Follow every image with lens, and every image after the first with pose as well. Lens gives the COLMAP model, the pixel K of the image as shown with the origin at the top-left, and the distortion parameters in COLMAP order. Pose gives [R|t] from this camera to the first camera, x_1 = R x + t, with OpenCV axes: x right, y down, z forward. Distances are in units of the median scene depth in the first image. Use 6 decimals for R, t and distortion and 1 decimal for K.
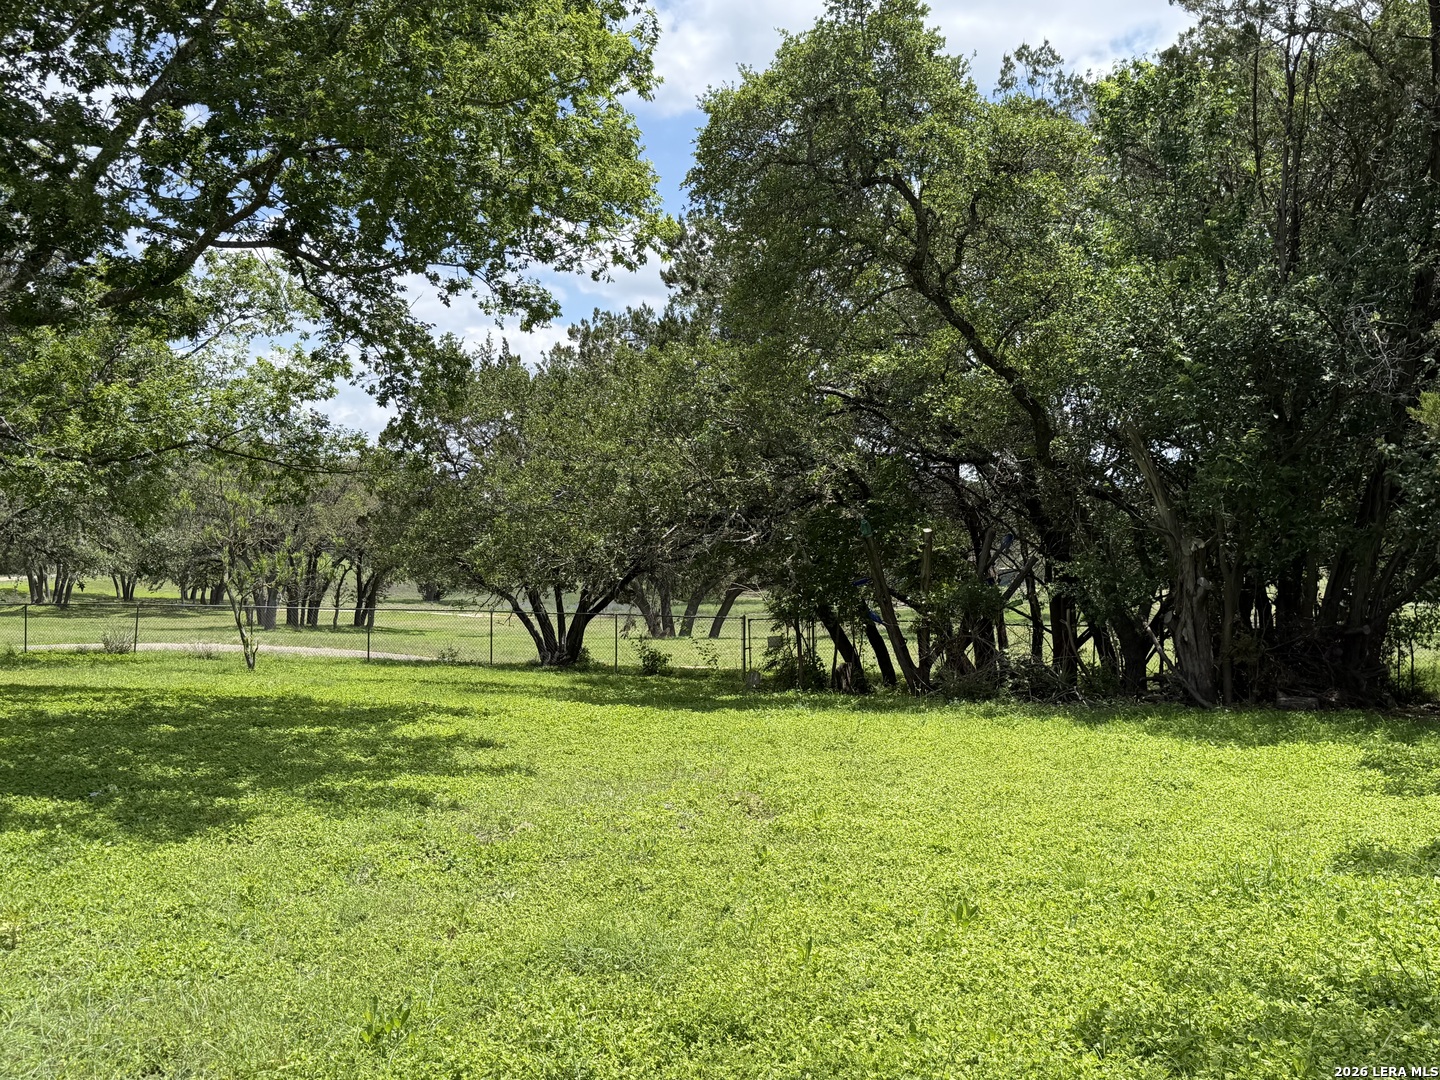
lens RADIAL K [[1464.1, 0, 721.2], [0, 1464.1, 538.7], [0, 0, 1]] dist [0.018951, 0.000000]
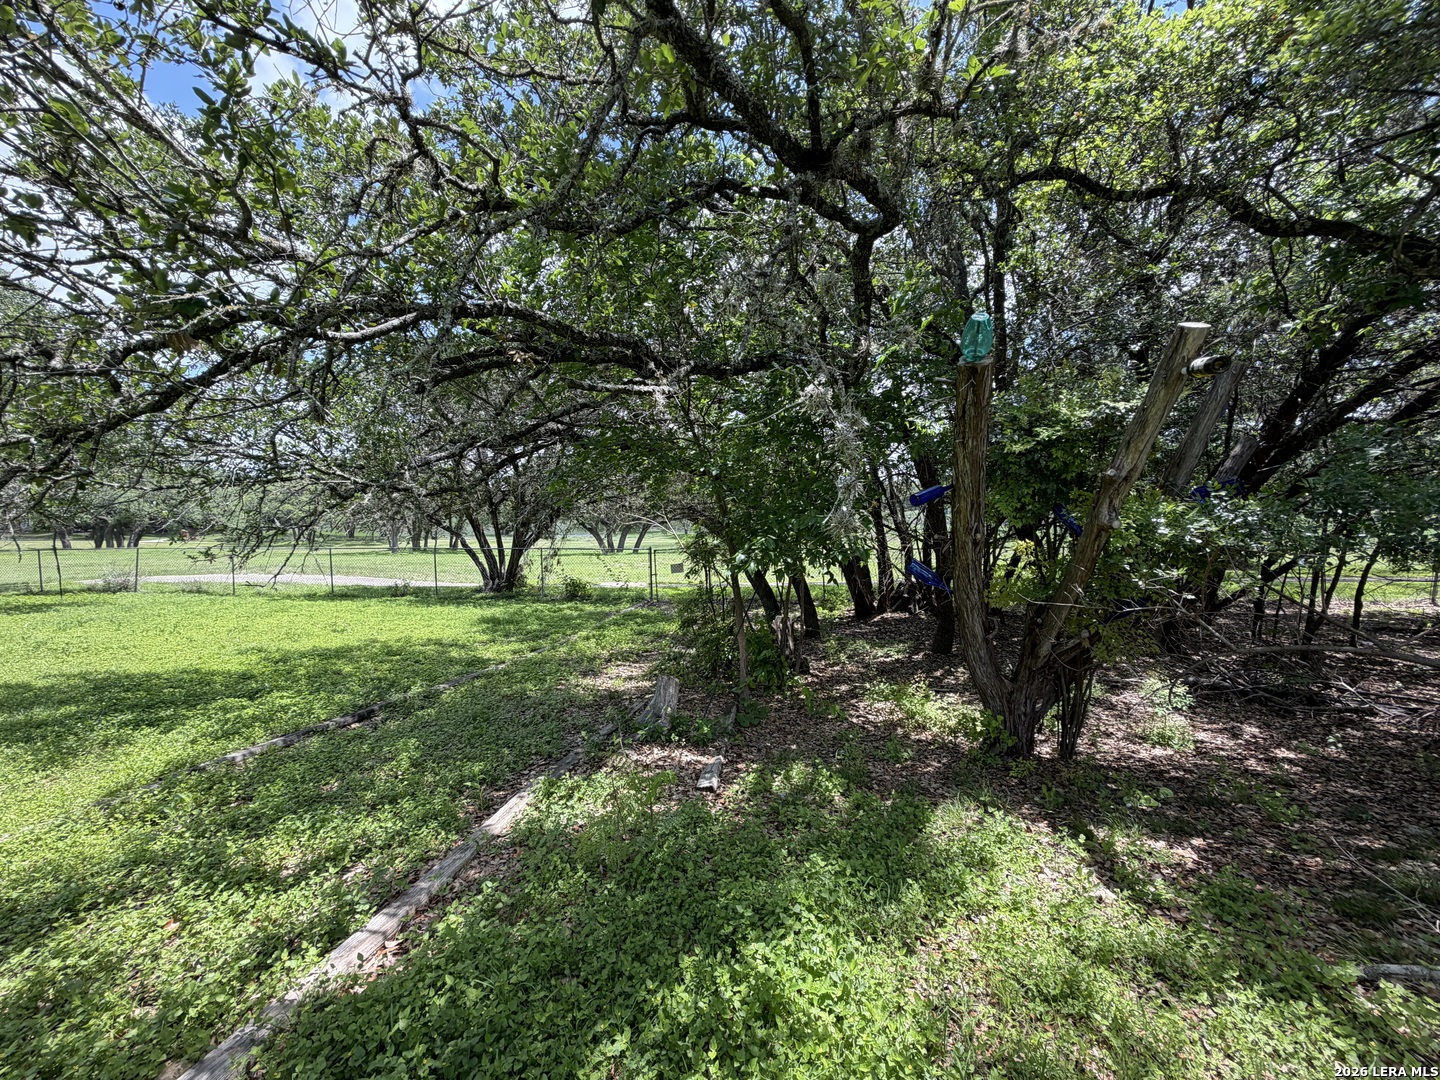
lens RADIAL K [[571.6, 0, 719.6], [0, 571.6, 537.0], [0, 0, 1]] dist [0.000353, 0.000540]
pose [[0.989554, -0.031052, 0.140782, 0.006279], [0.023037, 0.998038, 0.058211, 0.017671], [-0.142313, -0.054359, 0.988328, 0.495861]]
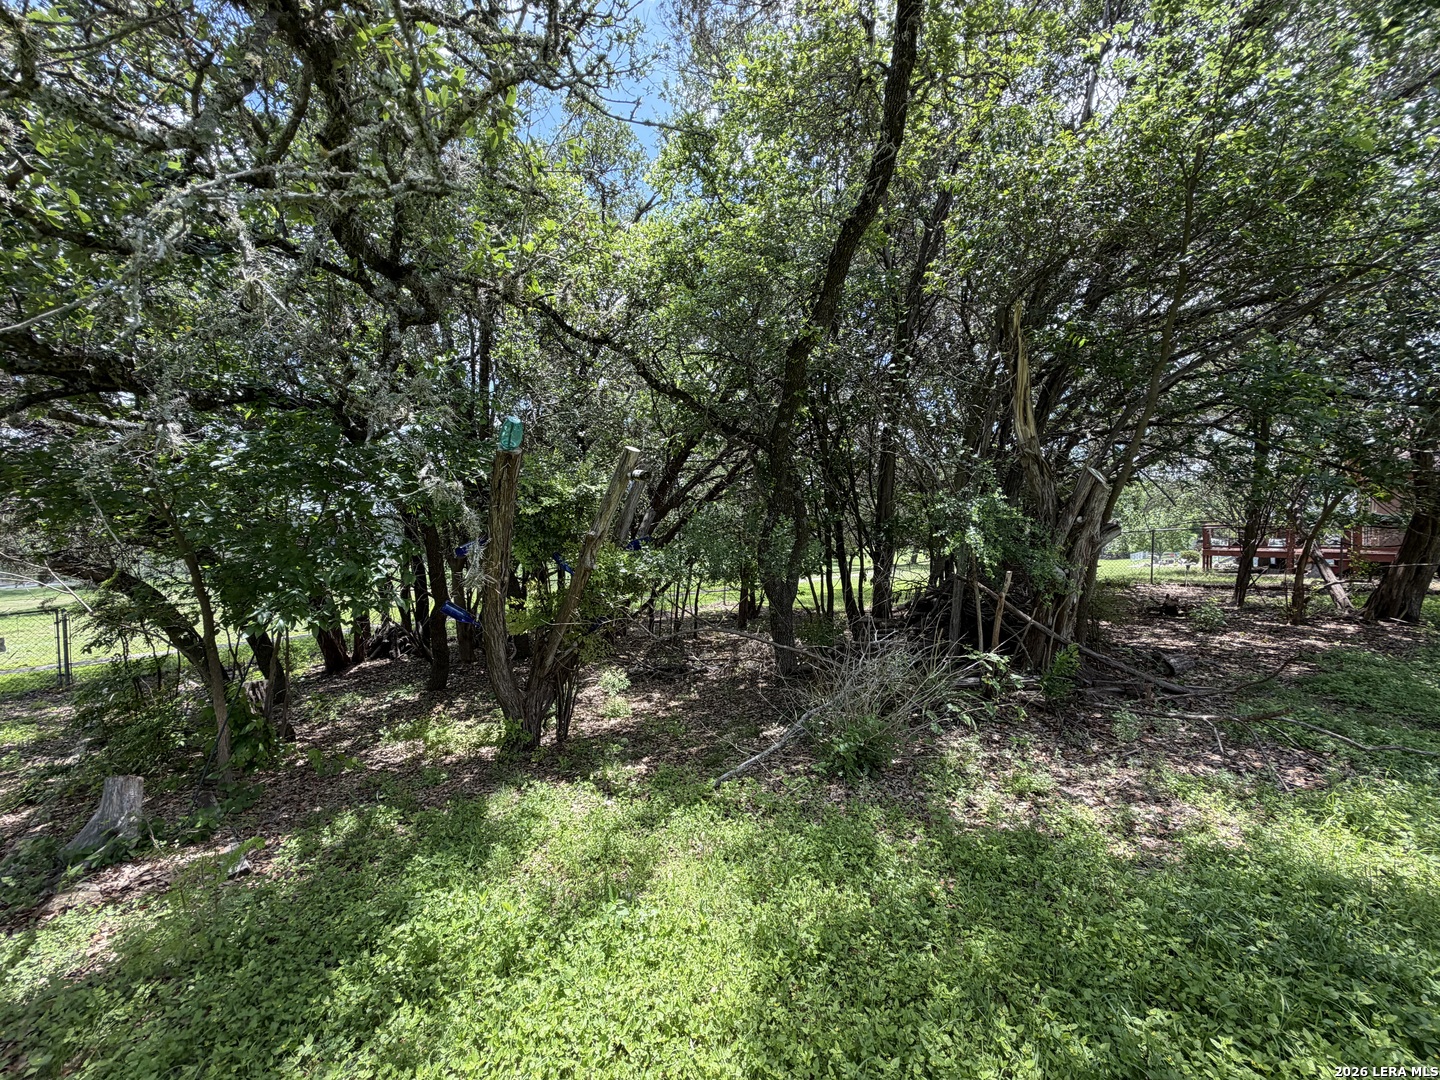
lens RADIAL K [[571.6, 0, 716.8], [0, 571.6, 539.3], [0, 0, 1]] dist [0.000353, 0.000540]
pose [[0.515610, -0.018675, 0.856620, -0.017180], [0.013388, 0.999816, 0.013738, 0.014709], [-0.856719, 0.004385, 0.515765, 0.483037]]
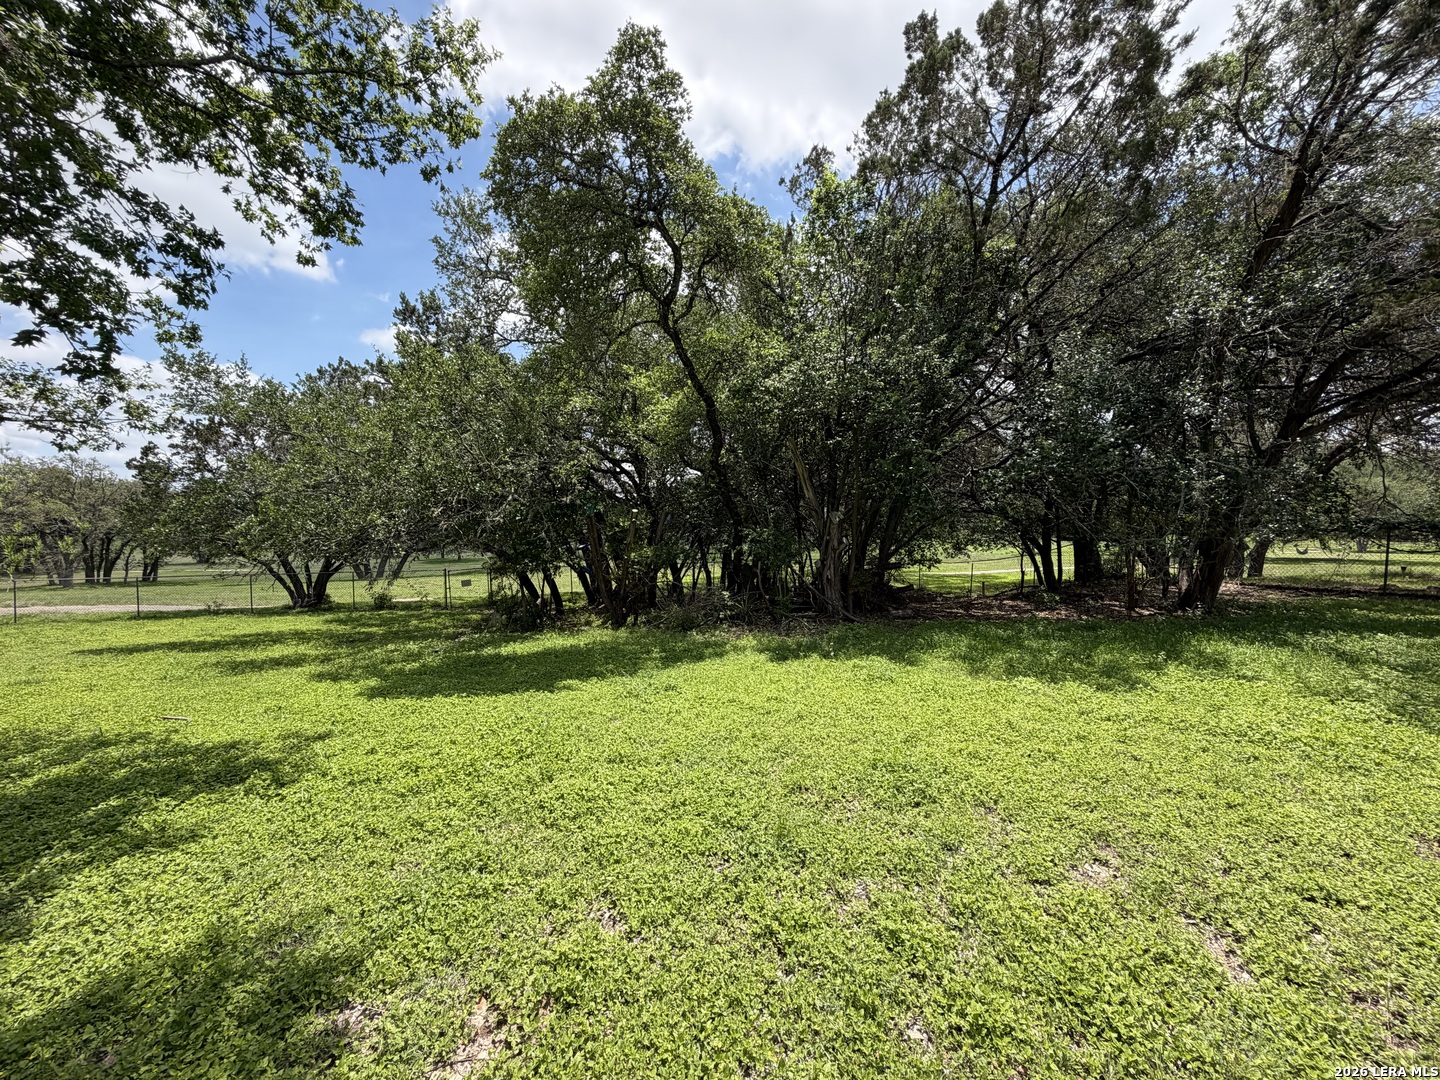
lens RADIAL K [[571.6, 0, 715.0], [0, 571.6, 539.8], [0, 0, 1]] dist [0.000353, 0.000540]
pose [[0.859861, -0.025516, 0.509890, -0.047588], [0.013000, 0.999521, 0.028095, 0.004929], [-0.510362, -0.017530, 0.859781, 0.268229]]
